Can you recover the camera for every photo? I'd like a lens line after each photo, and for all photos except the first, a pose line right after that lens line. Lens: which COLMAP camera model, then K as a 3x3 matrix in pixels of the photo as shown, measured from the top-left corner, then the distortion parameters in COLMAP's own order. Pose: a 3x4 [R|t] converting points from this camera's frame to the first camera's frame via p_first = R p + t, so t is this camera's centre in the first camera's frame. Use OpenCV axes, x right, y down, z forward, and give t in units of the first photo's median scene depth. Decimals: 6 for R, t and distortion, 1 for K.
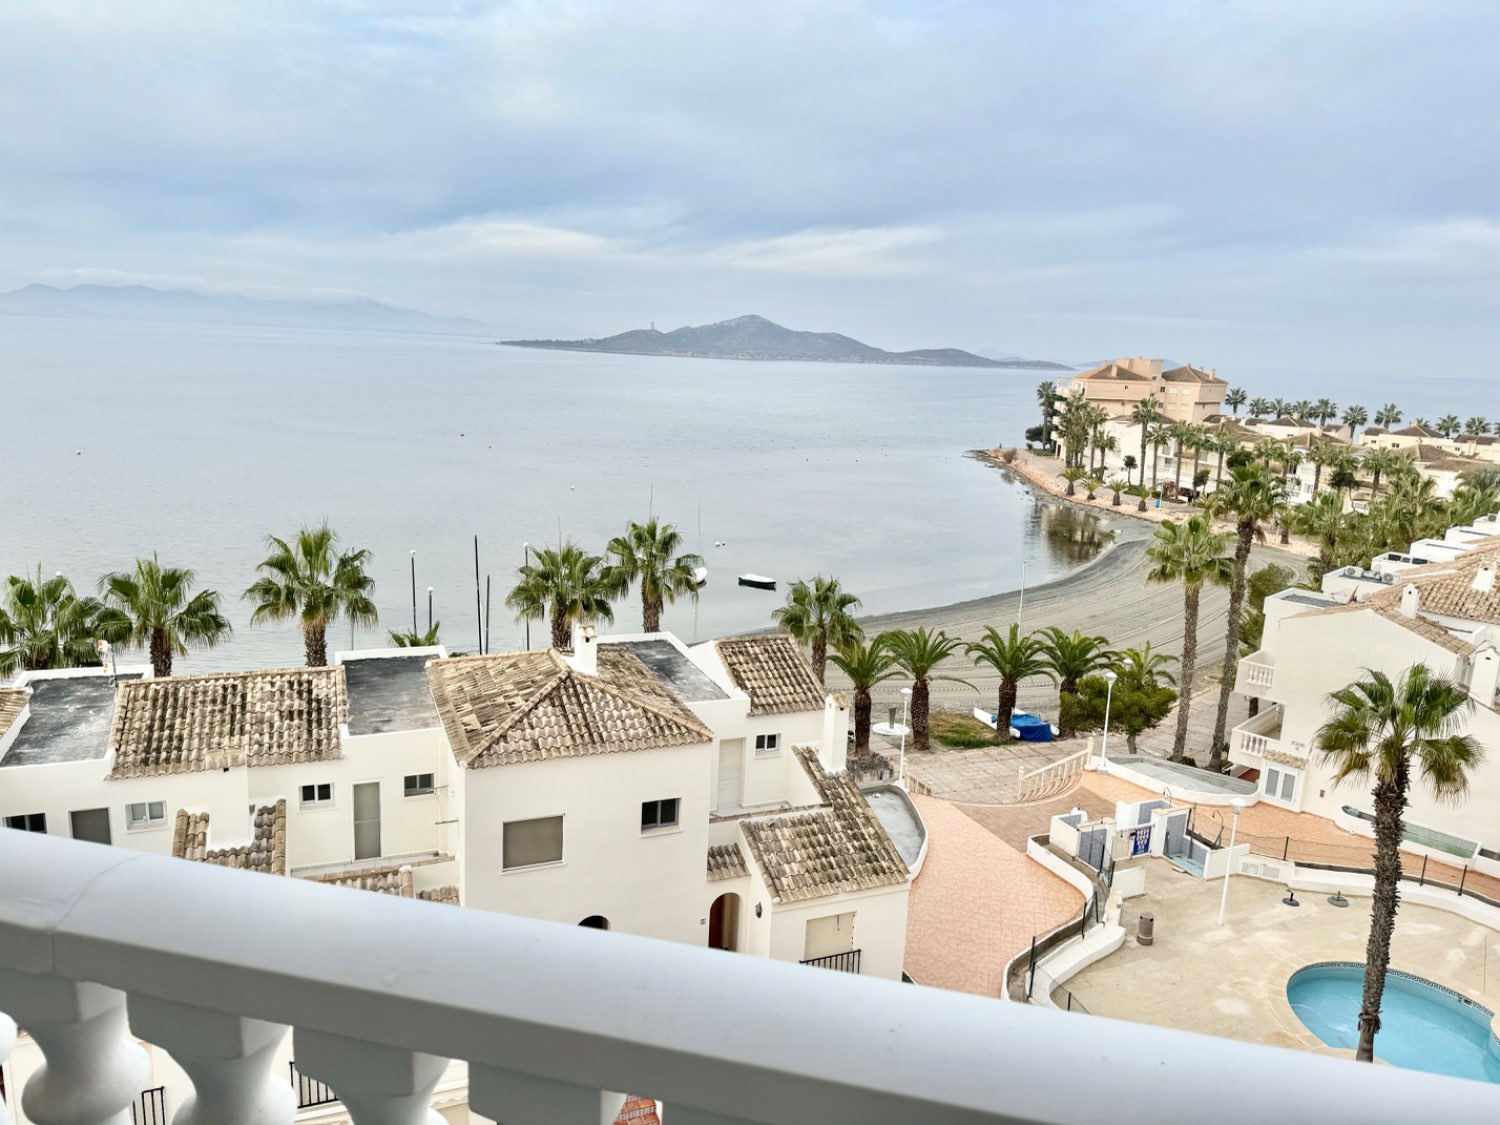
lens RADIAL K [[1030.5, 0, 738.4], [0, 1030.5, 558.9], [0, 0, 1]] dist [0.030323, -0.030095]
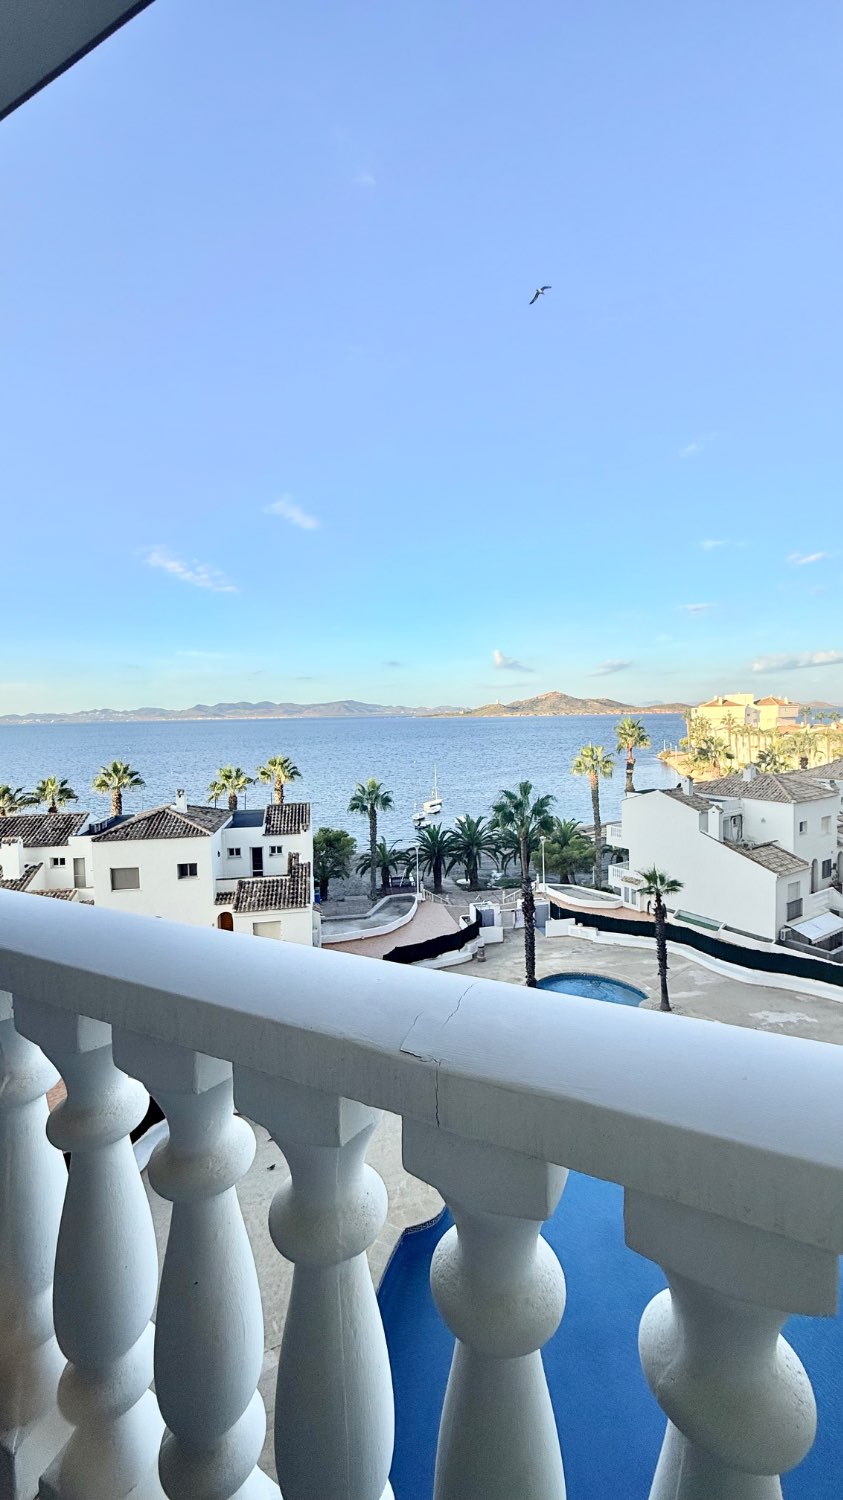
lens RADIAL K [[579.4, 0, 427.2], [0, 579.4, 744.0], [0, 0, 1]] dist [-0.010519, 0.000201]
pose [[0.974099, -0.050741, -0.220356, 0.122107], [0.017883, 0.988733, -0.148620, 0.030493], [0.225415, 0.140830, 0.964031, -0.016522]]
